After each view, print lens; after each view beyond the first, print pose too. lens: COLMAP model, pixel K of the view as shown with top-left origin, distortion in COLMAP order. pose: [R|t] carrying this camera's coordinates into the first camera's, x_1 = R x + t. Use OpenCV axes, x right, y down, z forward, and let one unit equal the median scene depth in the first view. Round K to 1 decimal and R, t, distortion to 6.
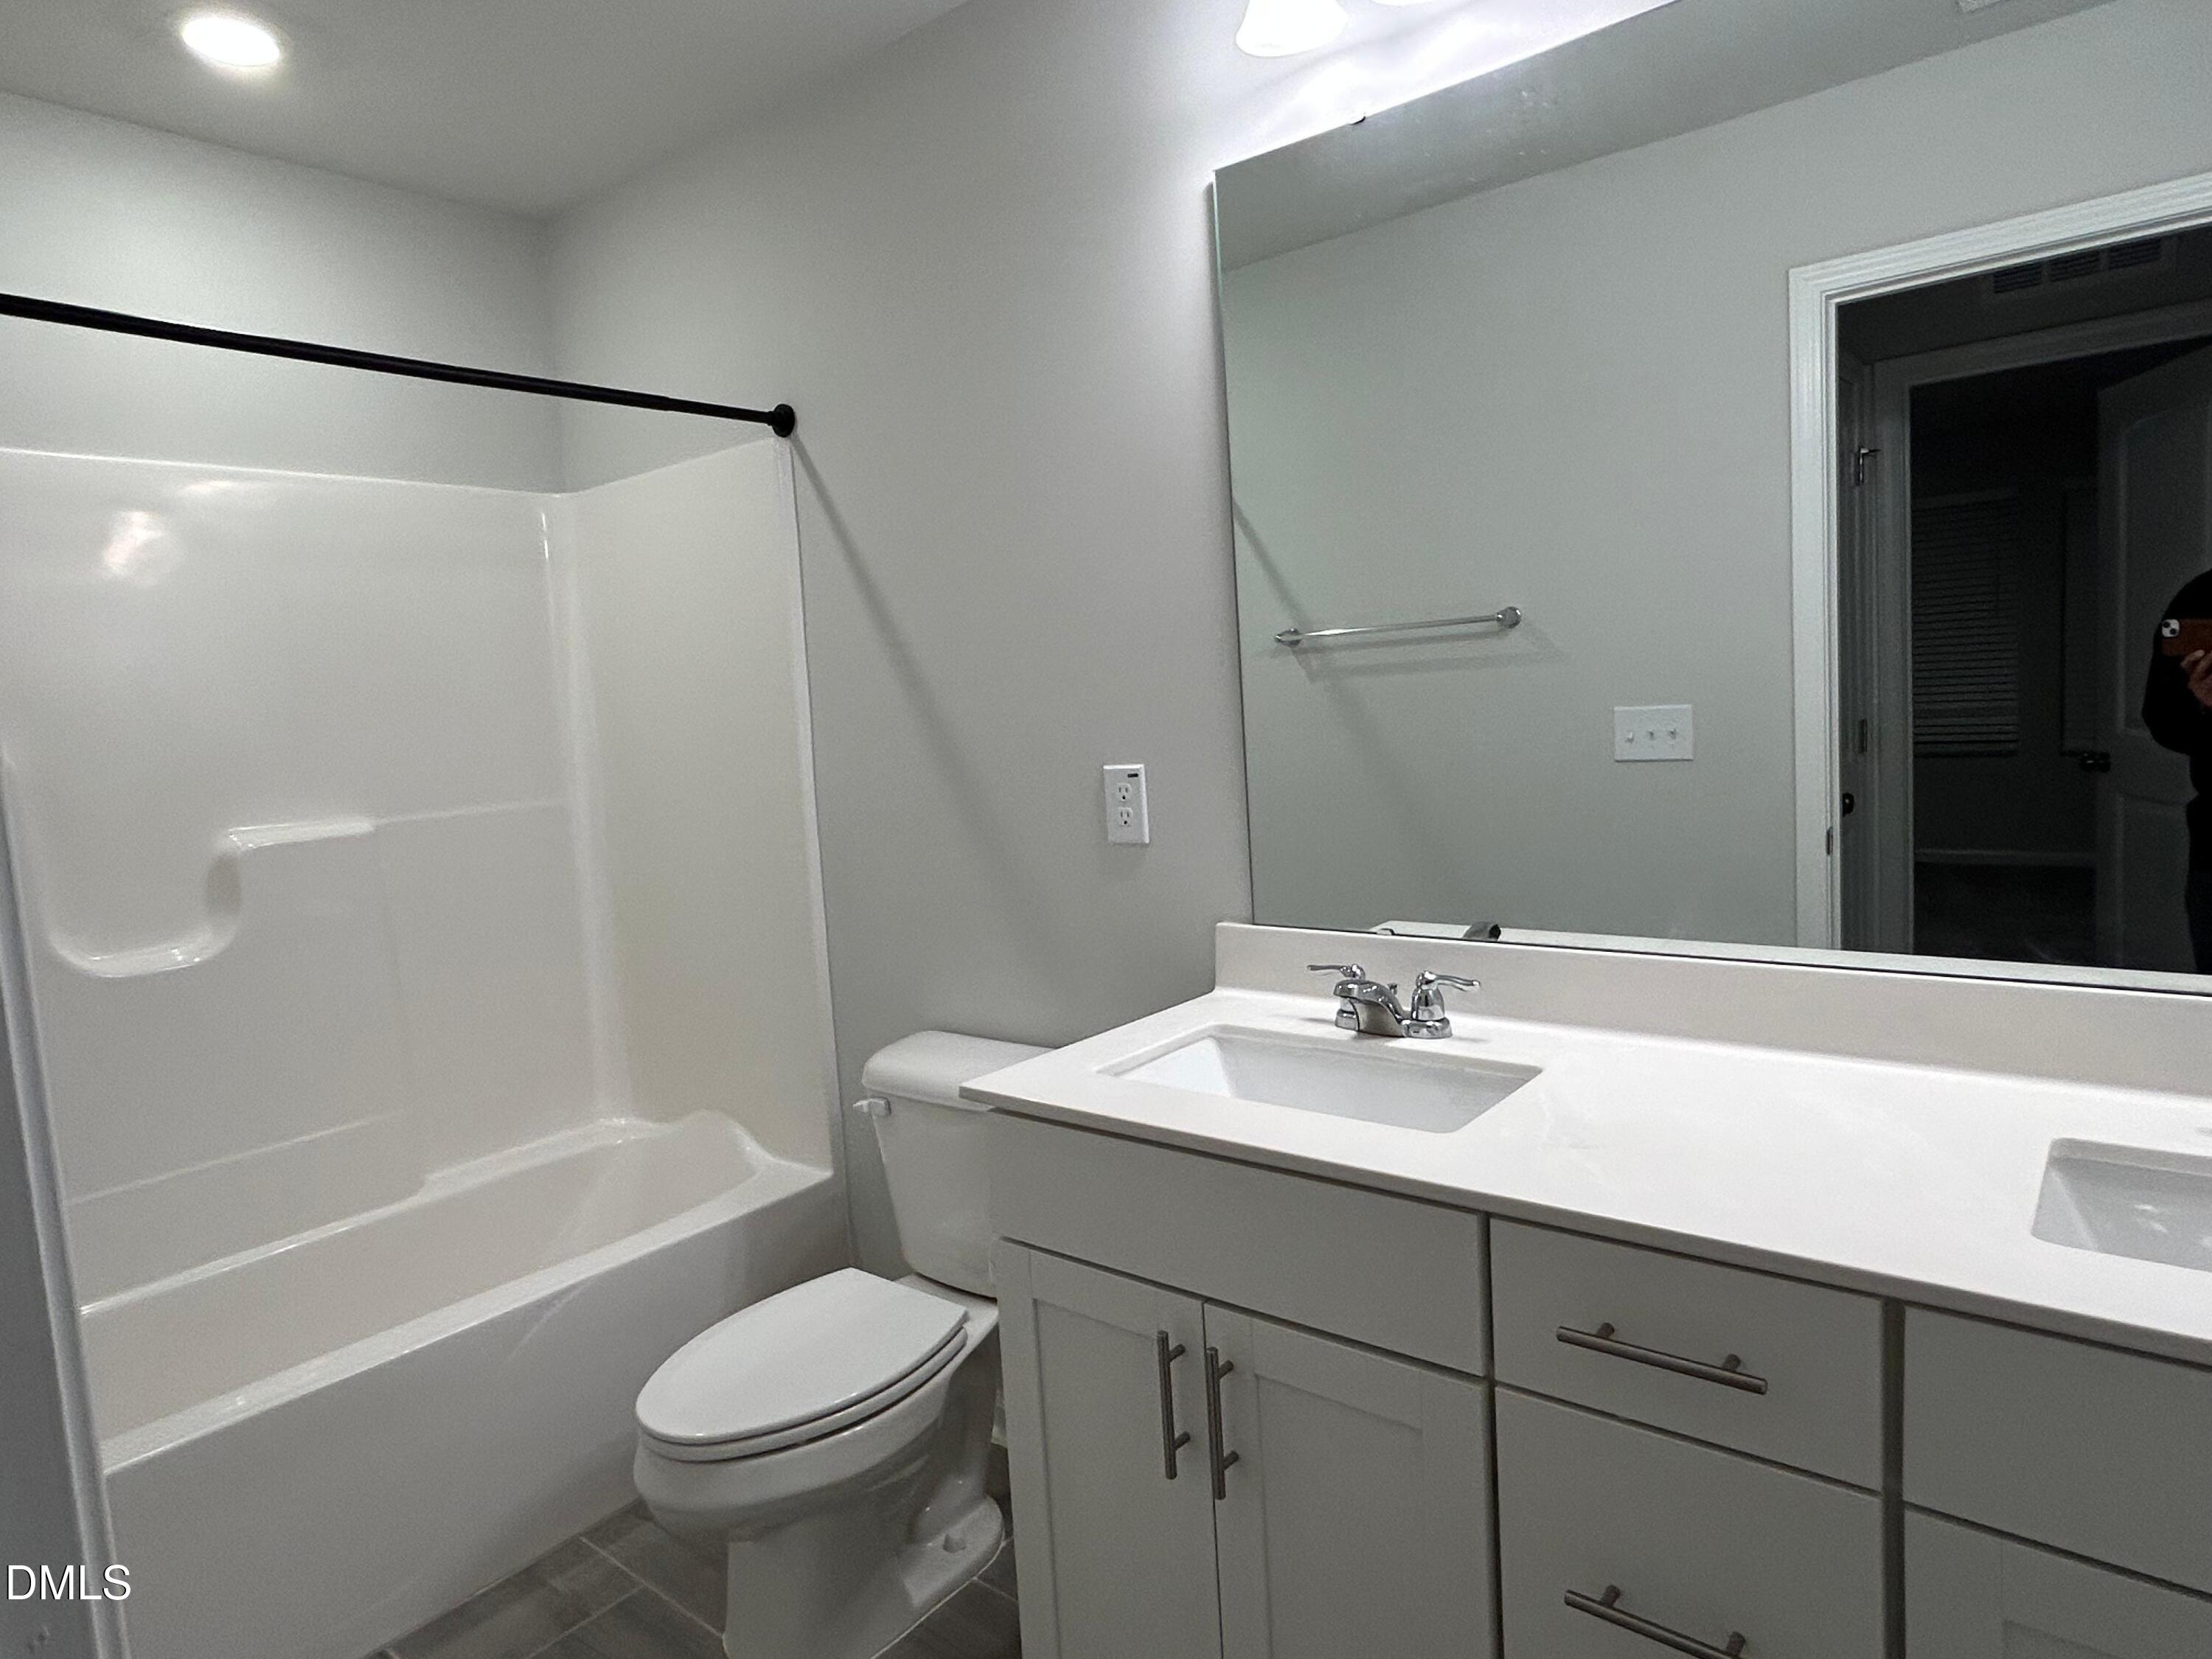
lens RADIAL K [[1285.6, 0, 1107.2], [0, 1285.6, 820.1], [0, 0, 1]] dist [0.005029, -0.005147]
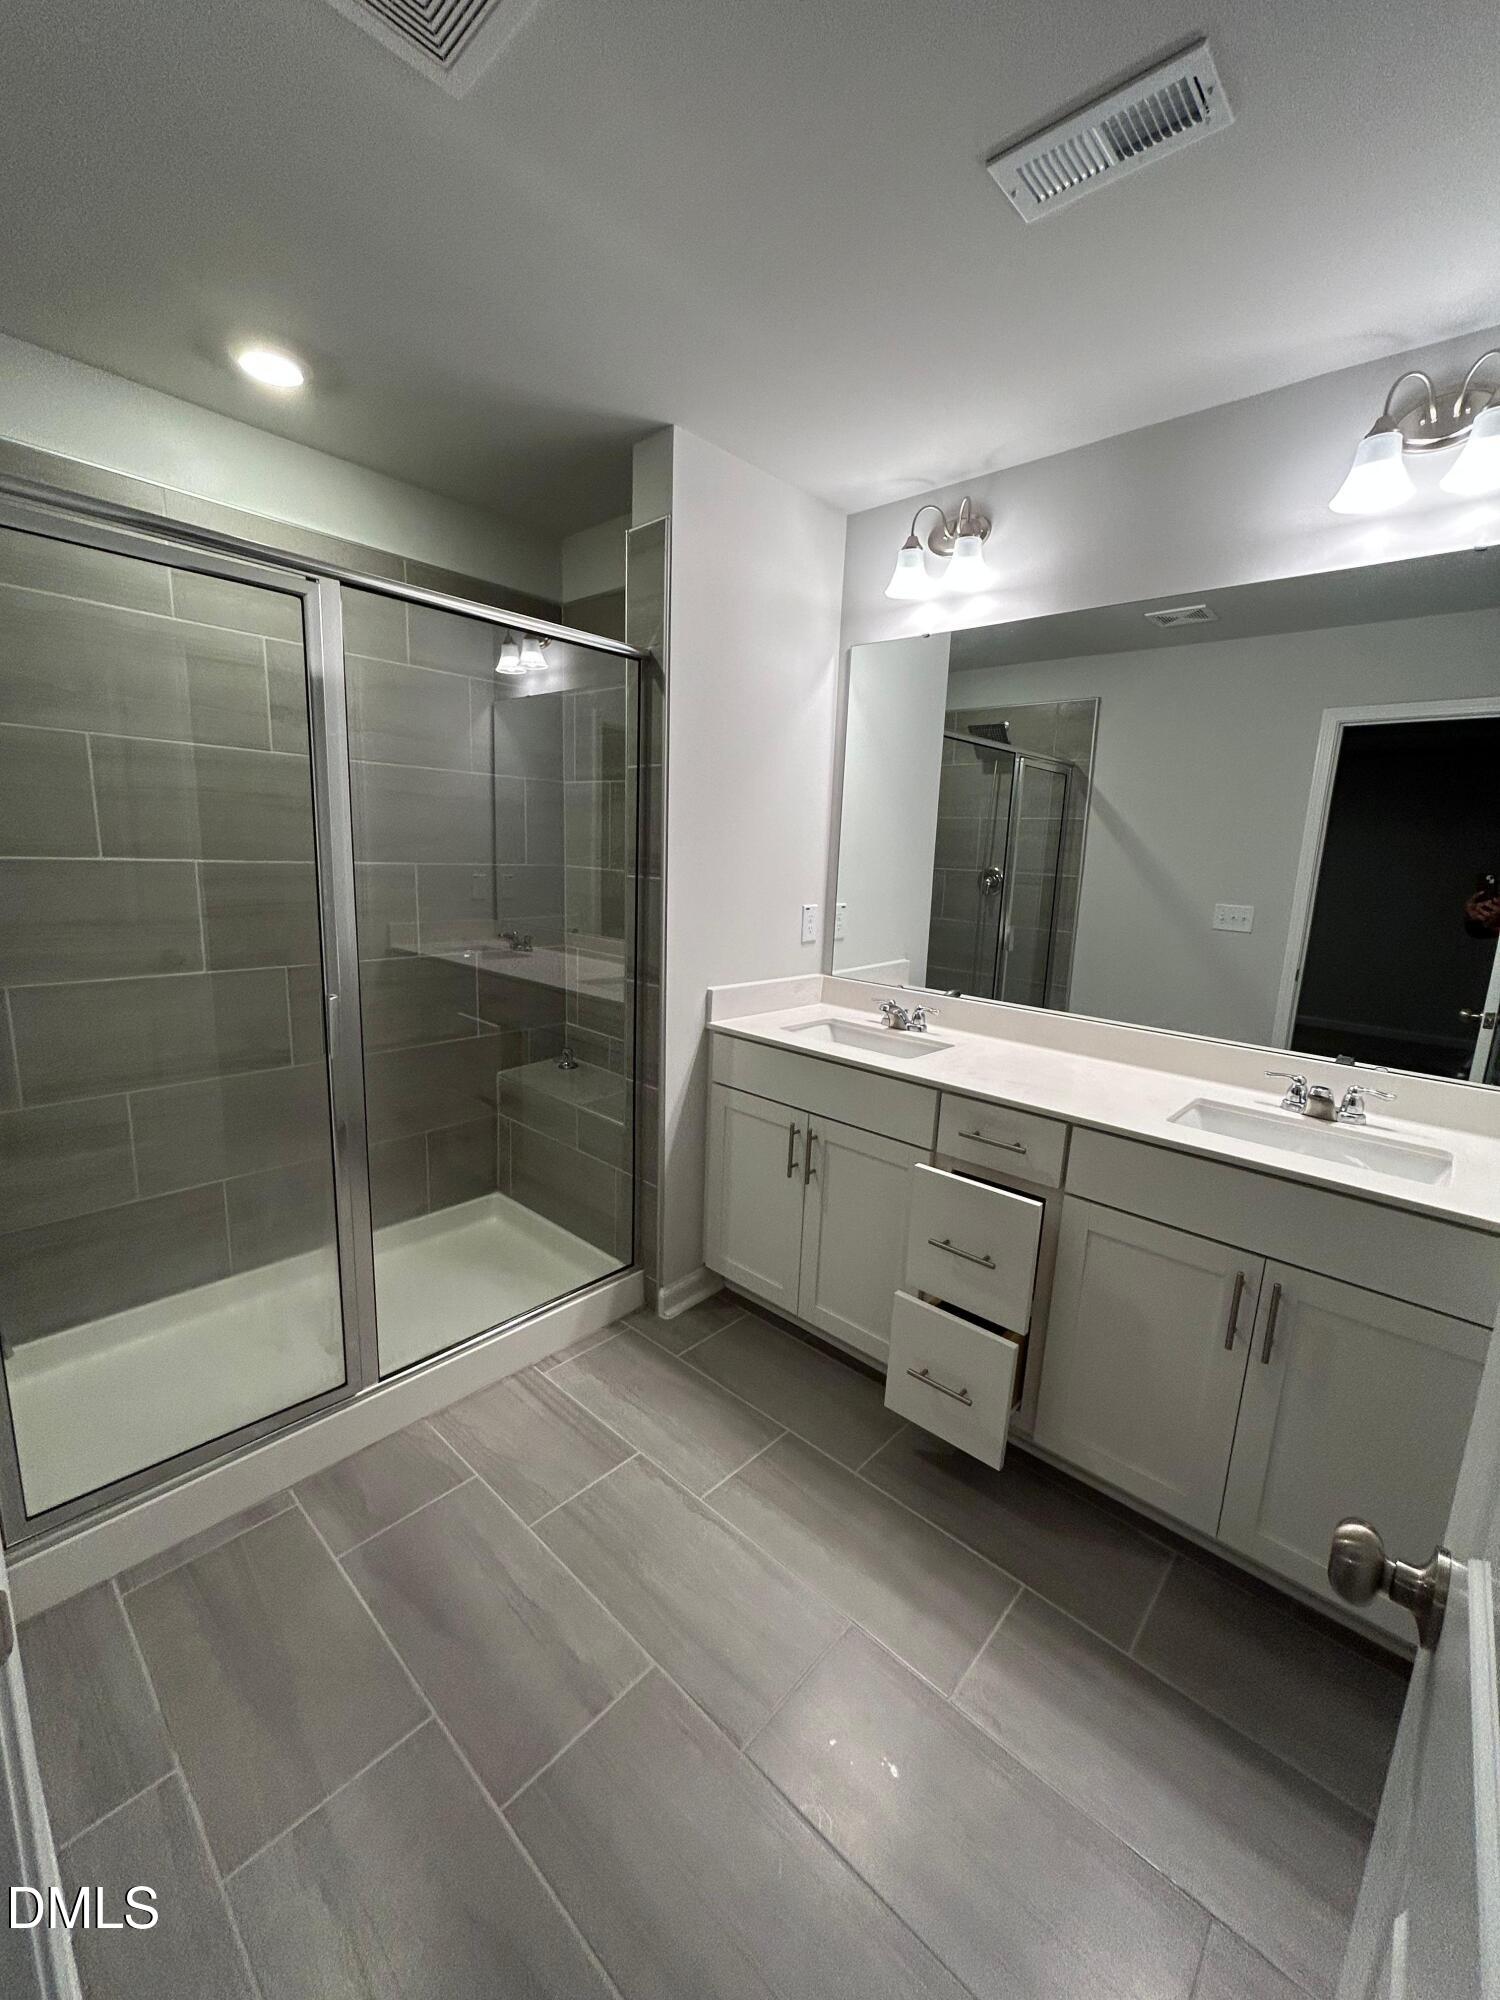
lens RADIAL K [[804.0, 0, 753.8], [0, 804.0, 997.0], [0, 0, 1]] dist [0.002244, 0.000196]
pose [[0.992899, 0.112065, -0.039899, 0.001267], [-0.107880, 0.989620, 0.094939, -0.003575], [0.050125, -0.089960, 0.994683, -0.445586]]
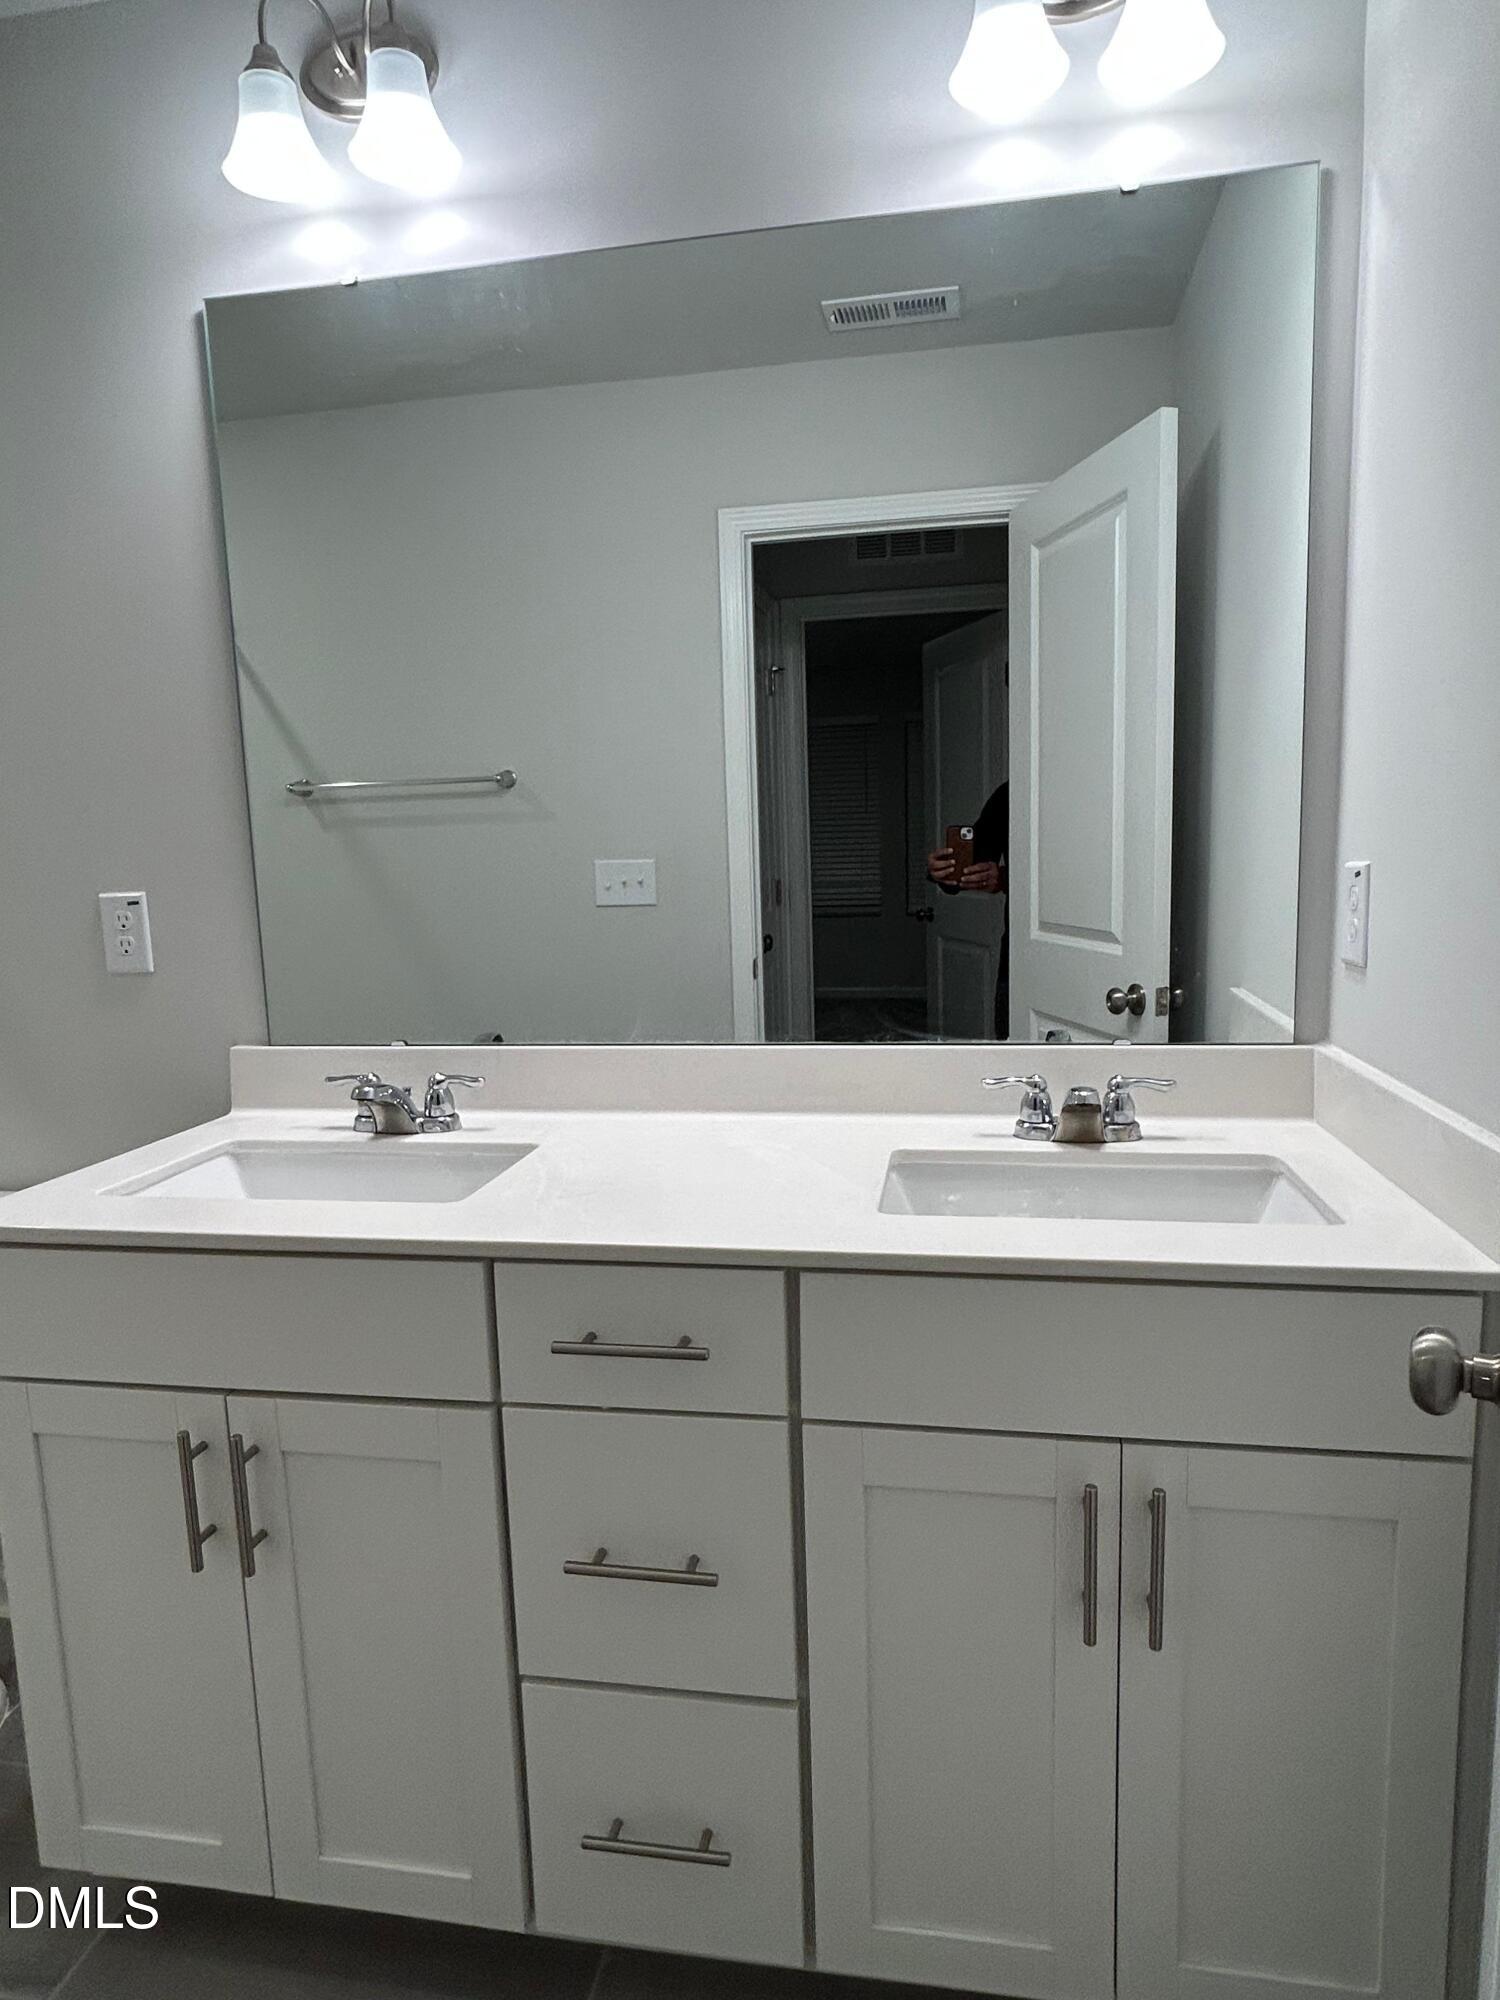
lens RADIAL K [[1162.4, 0, 752.6], [0, 1162.4, 1003.8], [0, 0, 1]] dist [0.005029, -0.005147]
pose [[0.874859, -0.031483, 0.483354, 0.002332], [0.019509, 0.999366, 0.029783, 0.030033], [-0.483985, -0.016627, 0.874918, -0.011742]]
